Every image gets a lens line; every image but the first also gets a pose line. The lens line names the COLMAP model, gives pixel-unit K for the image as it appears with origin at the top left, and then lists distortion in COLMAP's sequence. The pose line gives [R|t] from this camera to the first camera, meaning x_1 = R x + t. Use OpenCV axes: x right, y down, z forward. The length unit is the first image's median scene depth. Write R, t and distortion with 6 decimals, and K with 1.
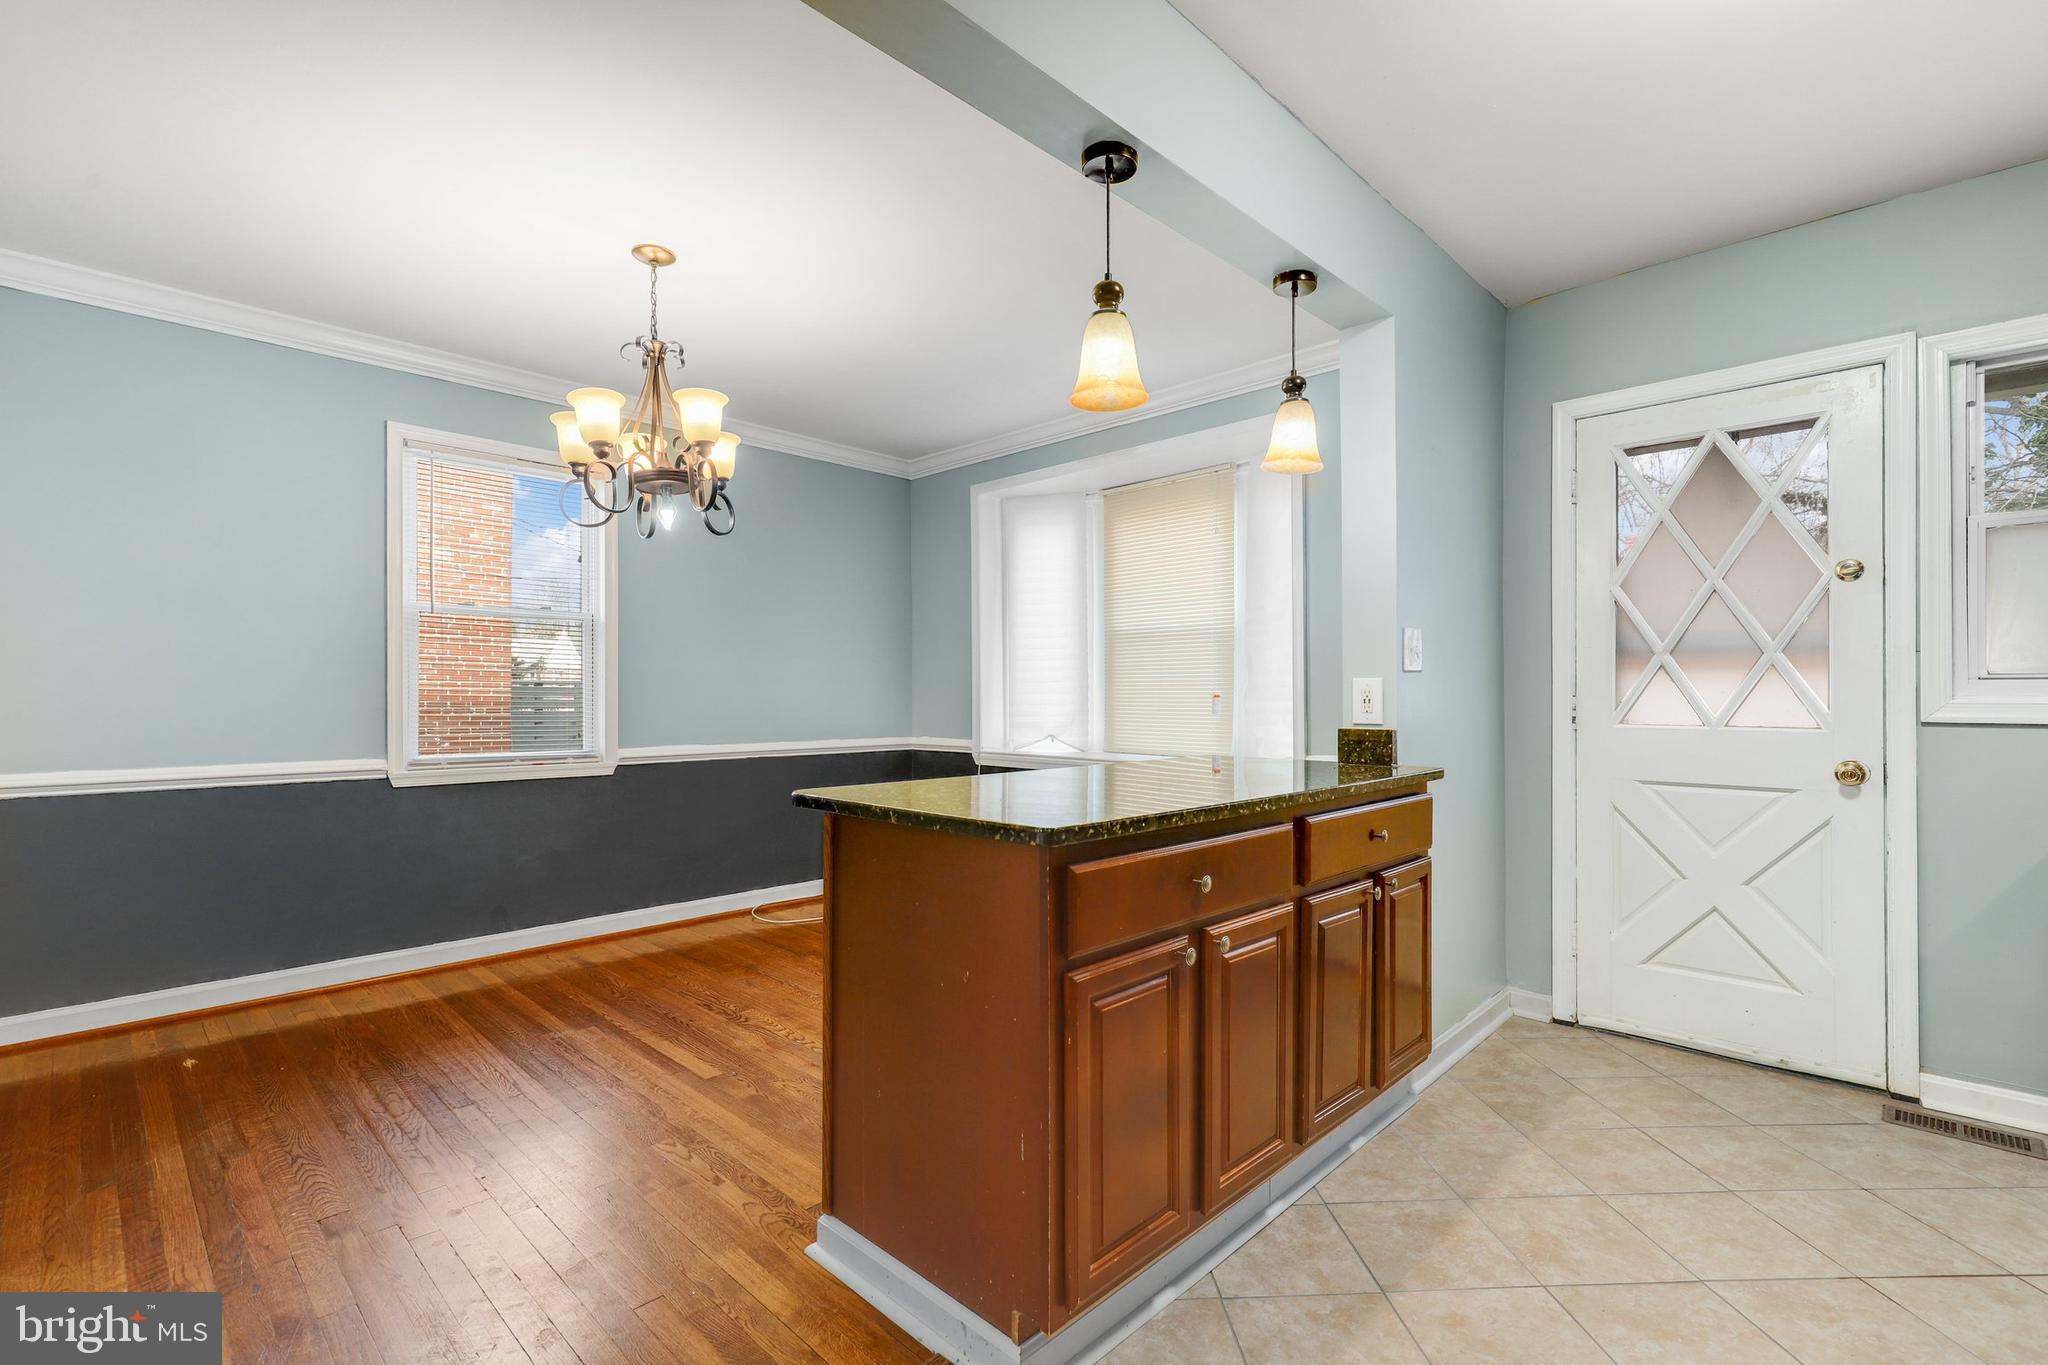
lens RADIAL K [[926.7, 0, 1025.0], [0, 926.7, 687.8], [0, 0, 1]] dist [0.003617, 0.001383]
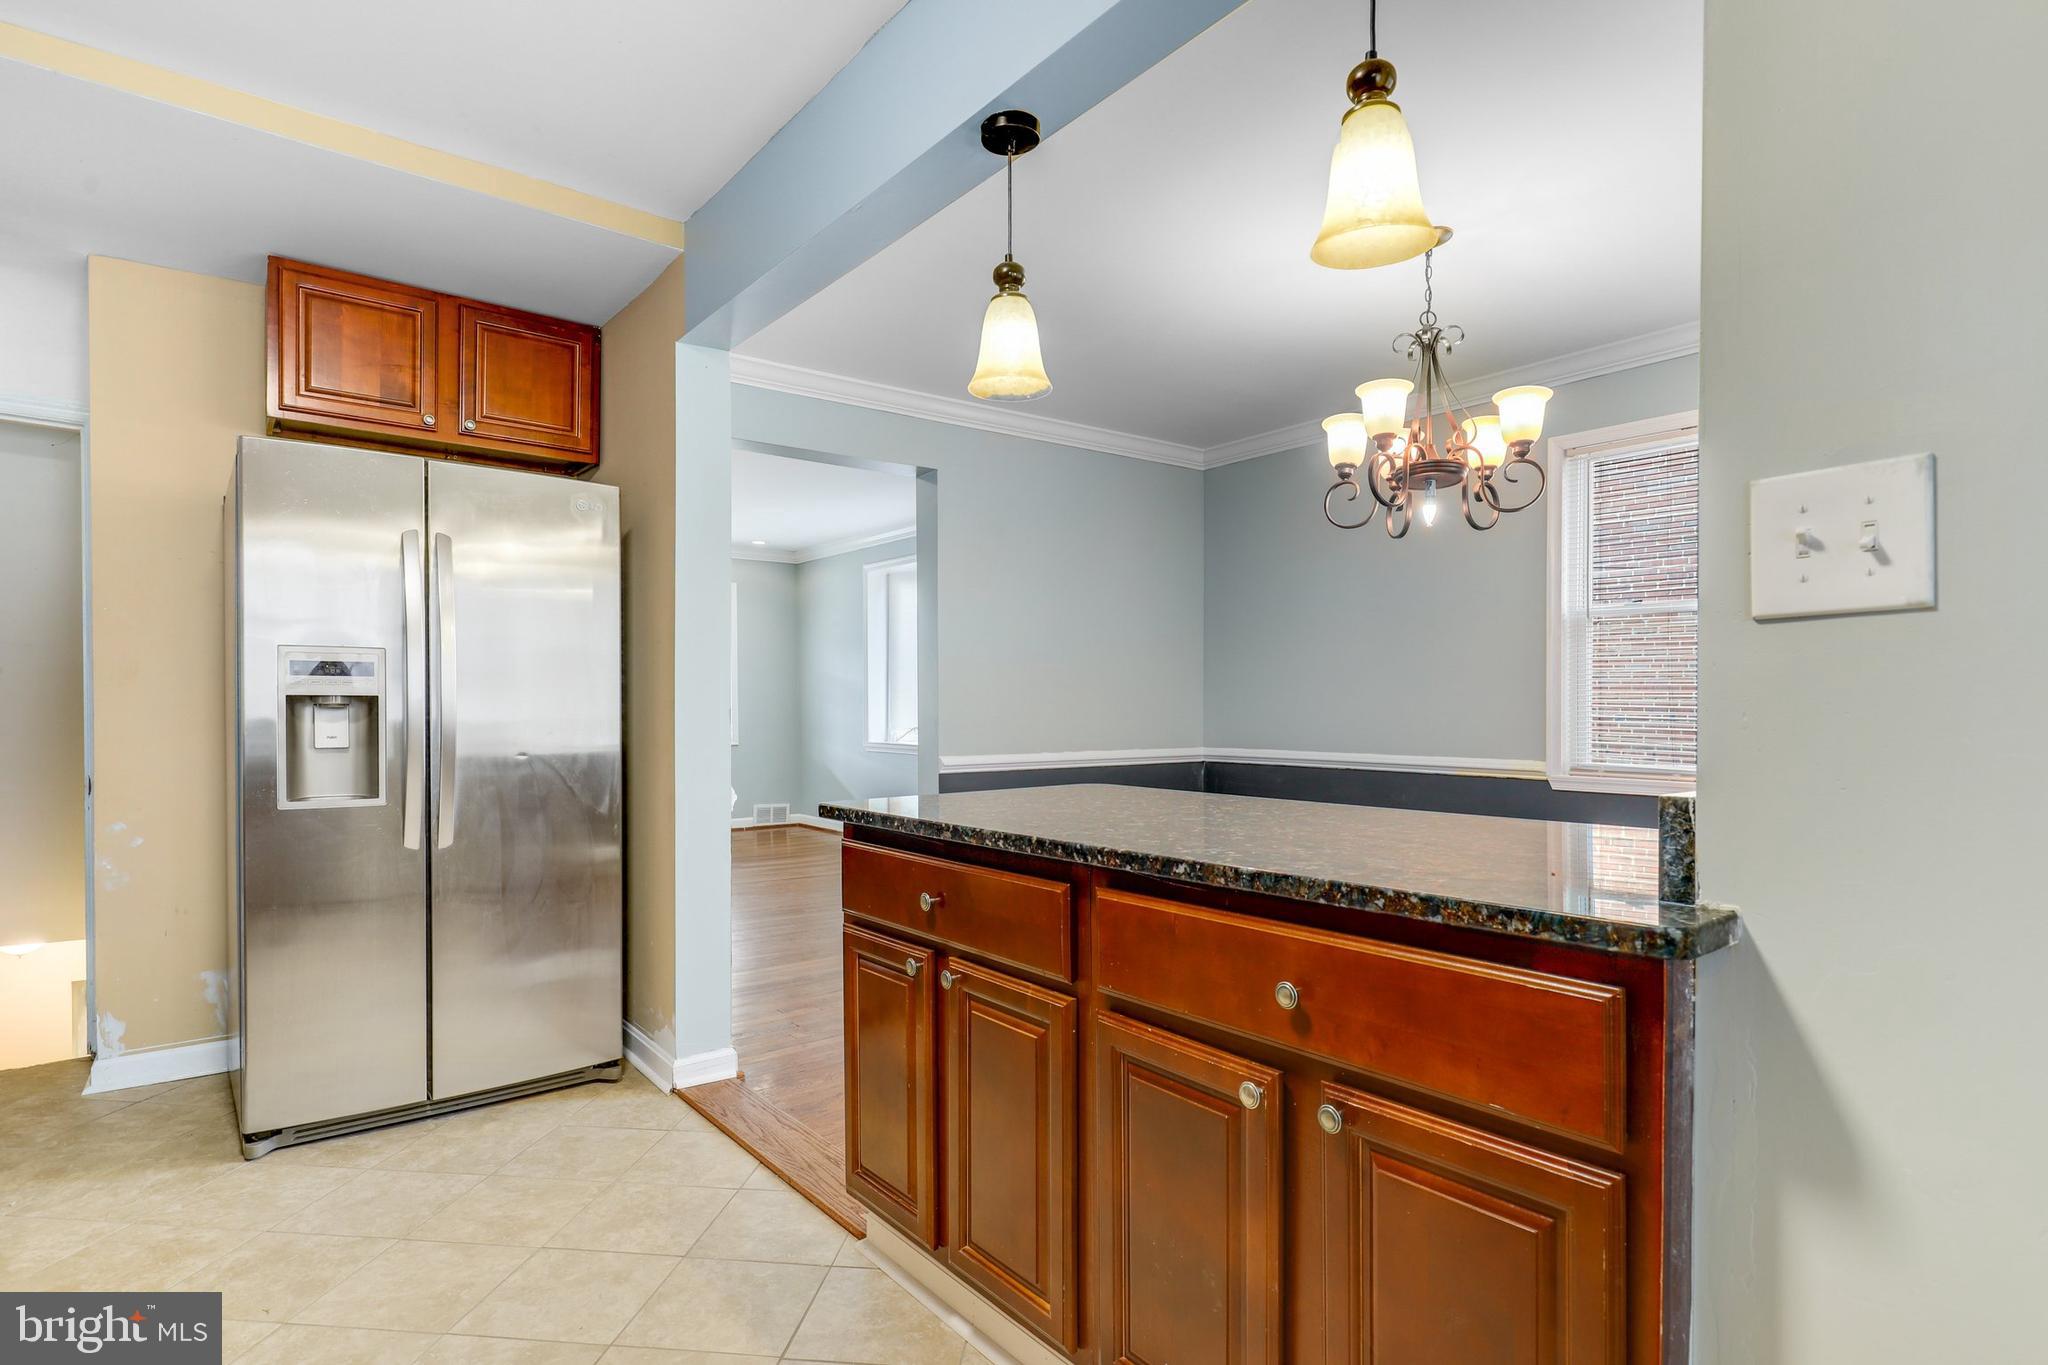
lens RADIAL K [[1088.0, 0, 1022.9], [0, 1088.0, 681.9], [0, 0, 1]] dist [-0.002342, 0.000022]
pose [[-0.130921, -0.016010, -0.991264, 0.740044], [0.012509, 0.999763, -0.017800, 0.002926], [0.991314, -0.014730, -0.130689, 0.707859]]
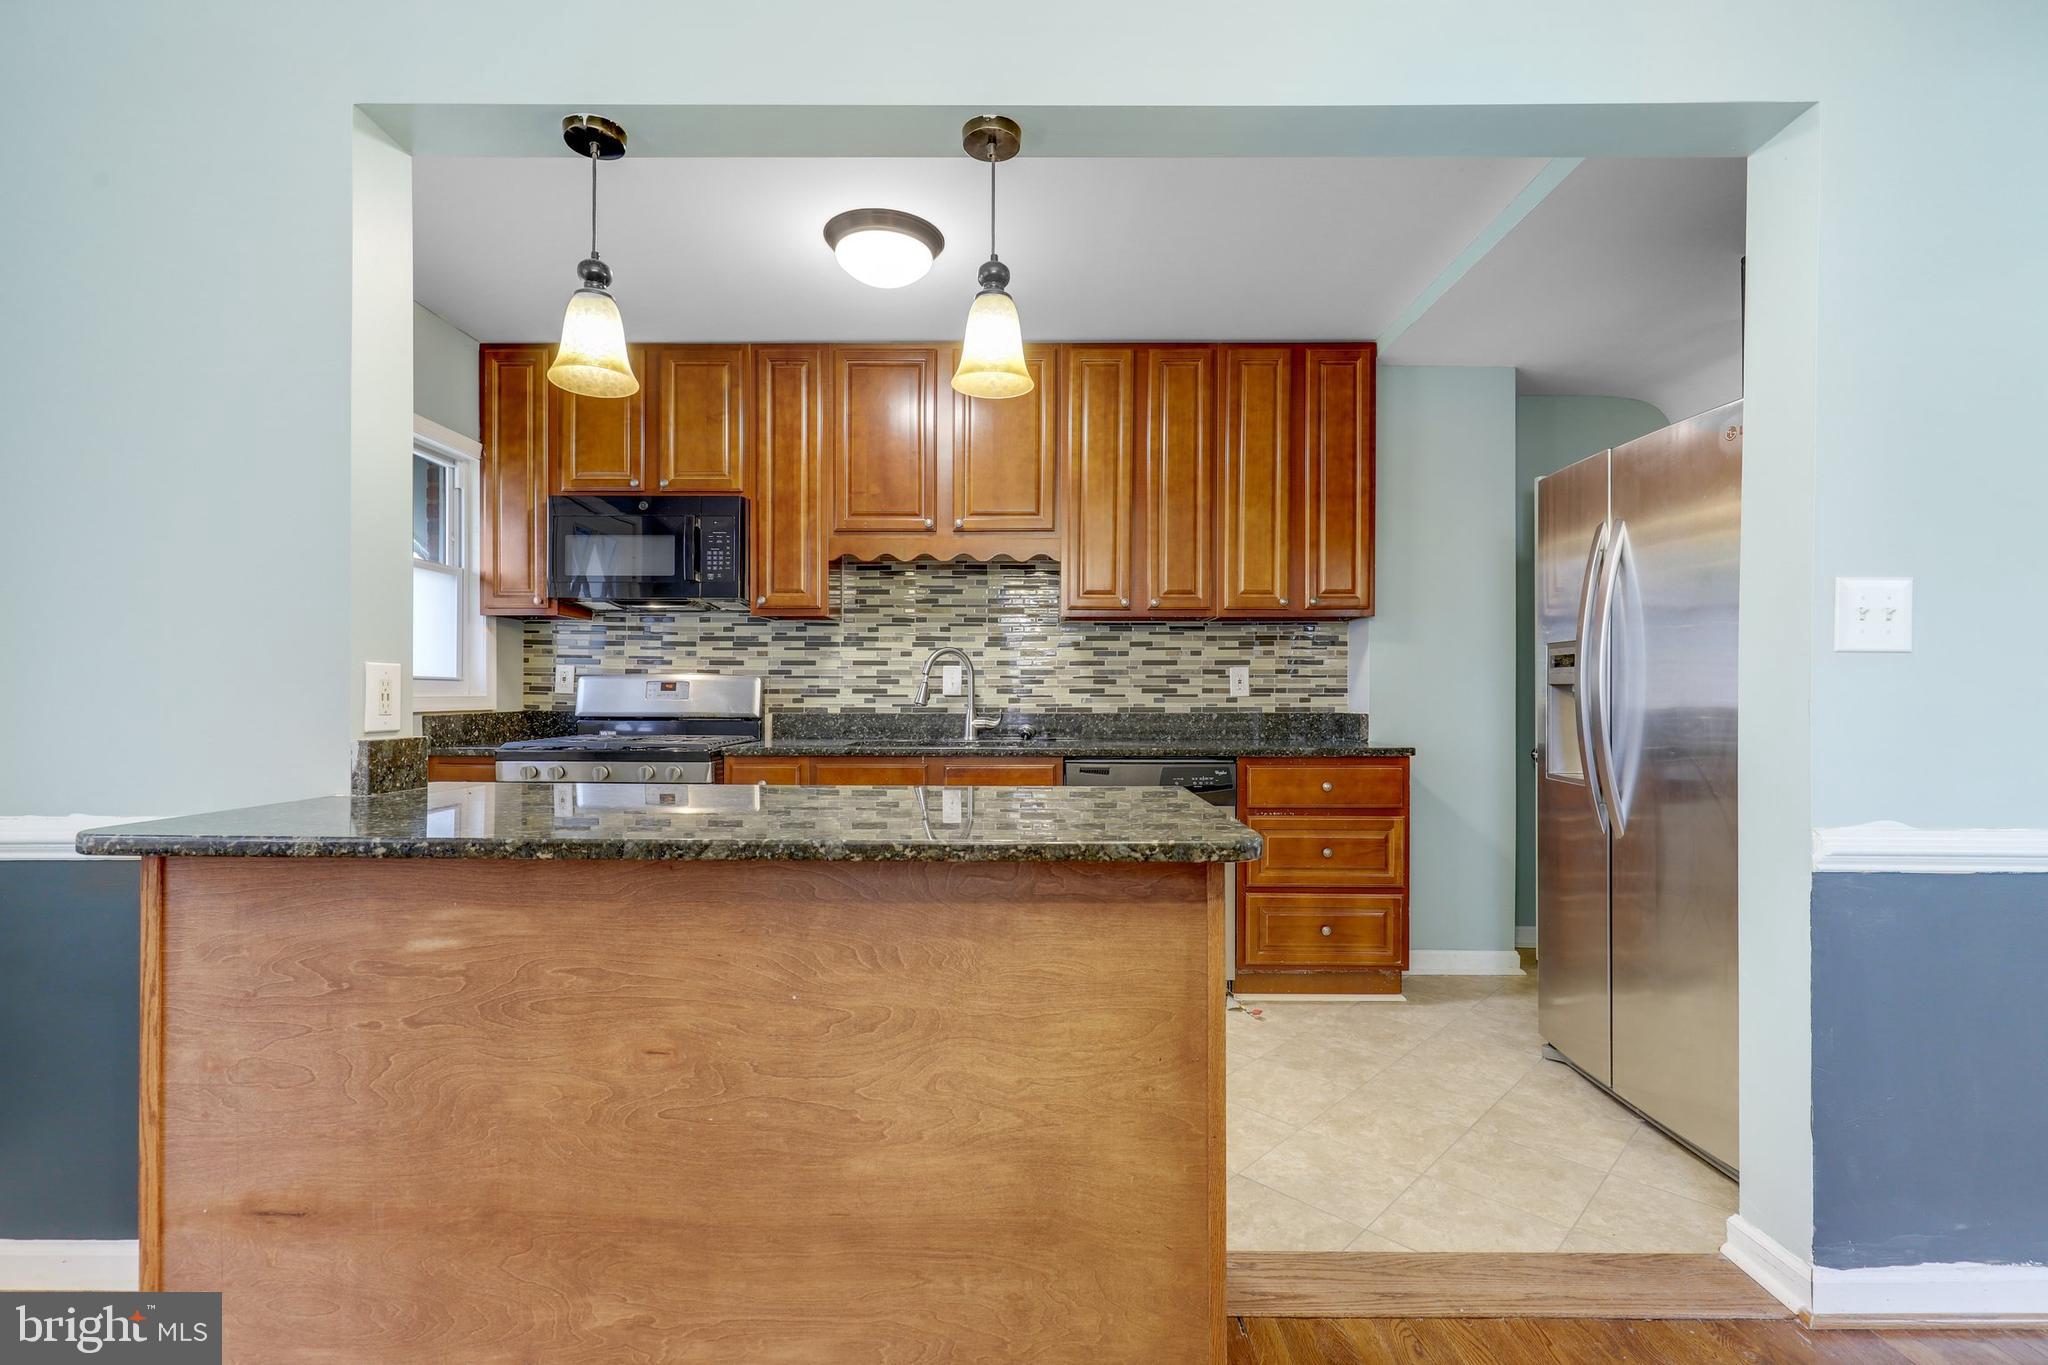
lens RADIAL K [[926.7, 0, 1030.3], [0, 926.7, 689.7], [0, 0, 1]] dist [0.003617, 0.001383]
pose [[-0.686893, 0.002055, 0.726755, -0.395542], [-0.009220, 0.999891, -0.011542, 0.010157], [-0.726700, -0.014629, -0.686799, 0.999655]]
